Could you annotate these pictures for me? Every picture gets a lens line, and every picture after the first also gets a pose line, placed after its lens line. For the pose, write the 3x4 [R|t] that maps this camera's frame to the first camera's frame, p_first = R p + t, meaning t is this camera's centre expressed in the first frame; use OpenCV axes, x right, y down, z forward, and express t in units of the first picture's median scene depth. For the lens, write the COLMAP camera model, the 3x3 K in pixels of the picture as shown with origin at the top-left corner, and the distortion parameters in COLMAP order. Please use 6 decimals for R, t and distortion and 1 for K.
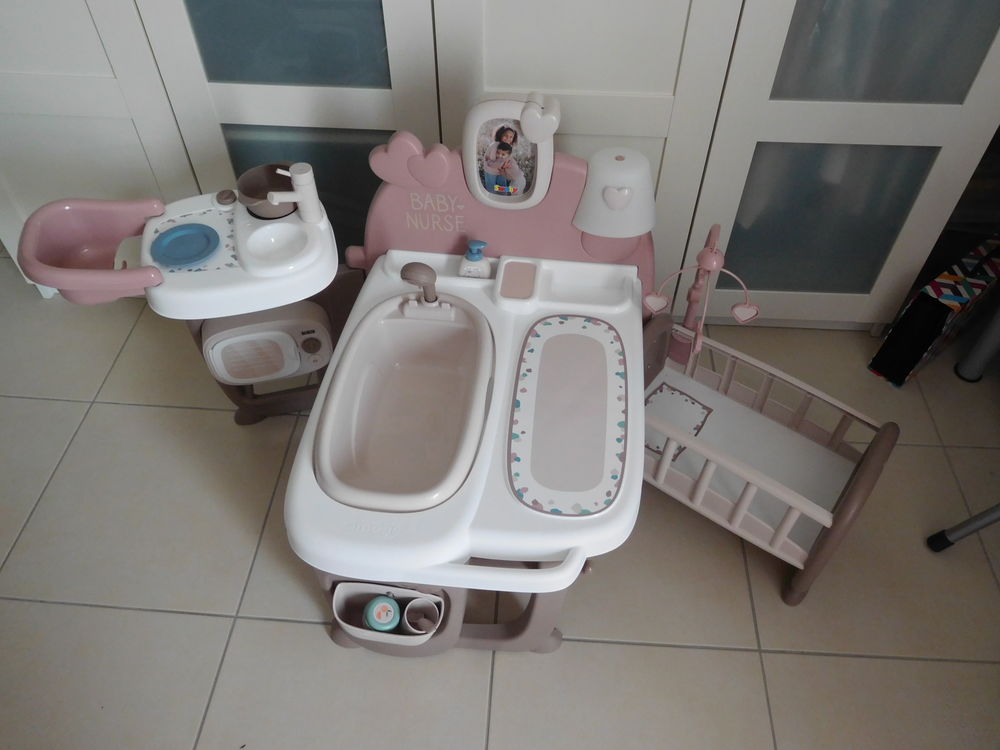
lens RADIAL K [[743.2, 0, 528.8], [0, 743.2, 395.8], [0, 0, 1]] dist [-0.021240, -0.003095]
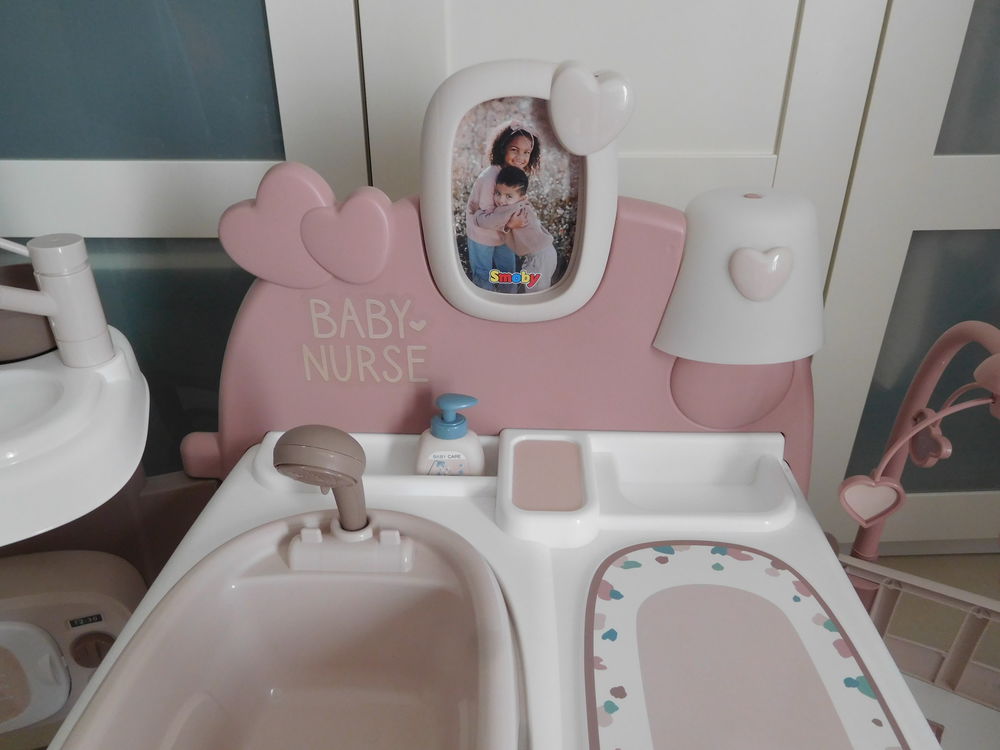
lens RADIAL K [[743.2, 0, 494.9], [0, 743.2, 395.5], [0, 0, 1]] dist [-0.021240, -0.003095]
pose [[0.997550, -0.055910, 0.042059, -0.066426], [0.066884, 0.938477, -0.338803, -0.050253], [-0.020529, 0.340786, 0.939917, 0.581502]]
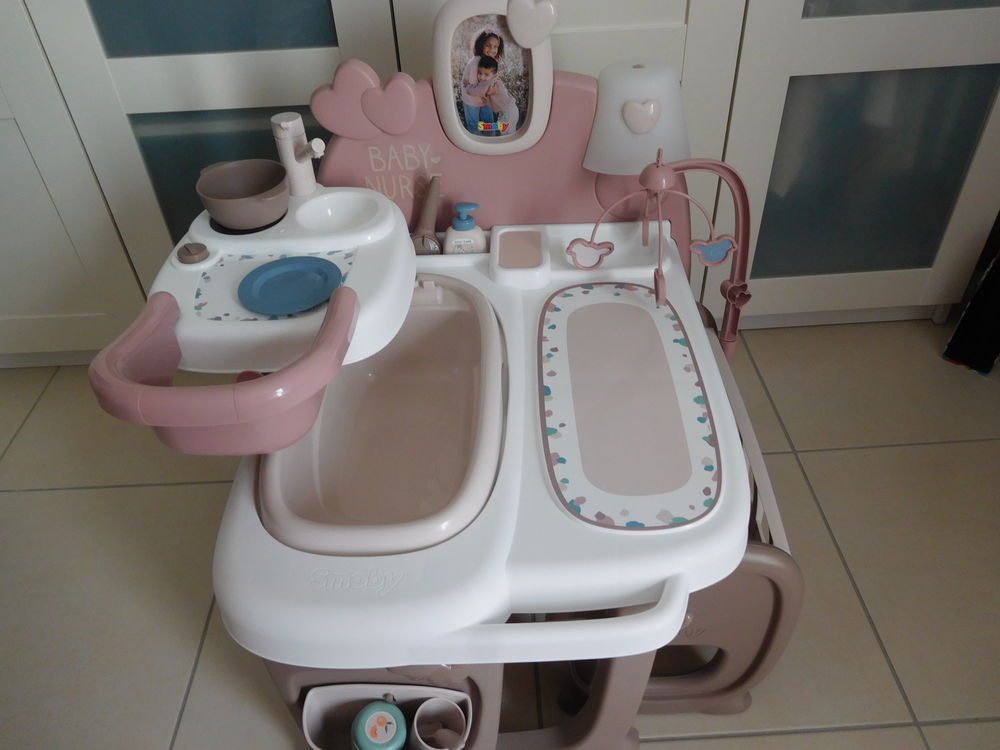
lens RADIAL K [[743.2, 0, 509.9], [0, 743.2, 398.2], [0, 0, 1]] dist [-0.021240, -0.003095]
pose [[0.993667, -0.109381, 0.025720, -0.063570], [0.112024, 0.982161, -0.151031, 0.111600], [-0.008741, 0.152956, 0.988194, 0.289269]]
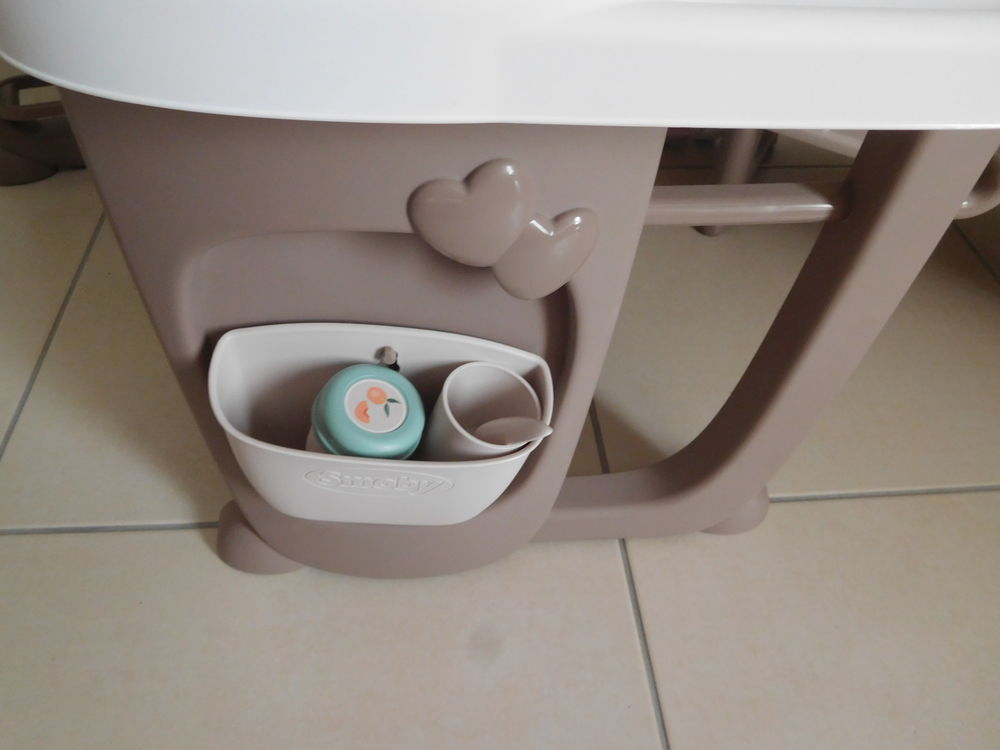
lens RADIAL K [[743.2, 0, 501.6], [0, 743.2, 380.5], [0, 0, 1]] dist [-0.021240, -0.003095]
pose [[0.990475, -0.079437, 0.112469, -0.167422], [0.080705, 0.996715, -0.006759, 0.272219], [-0.111562, 0.015771, 0.993632, 0.638116]]
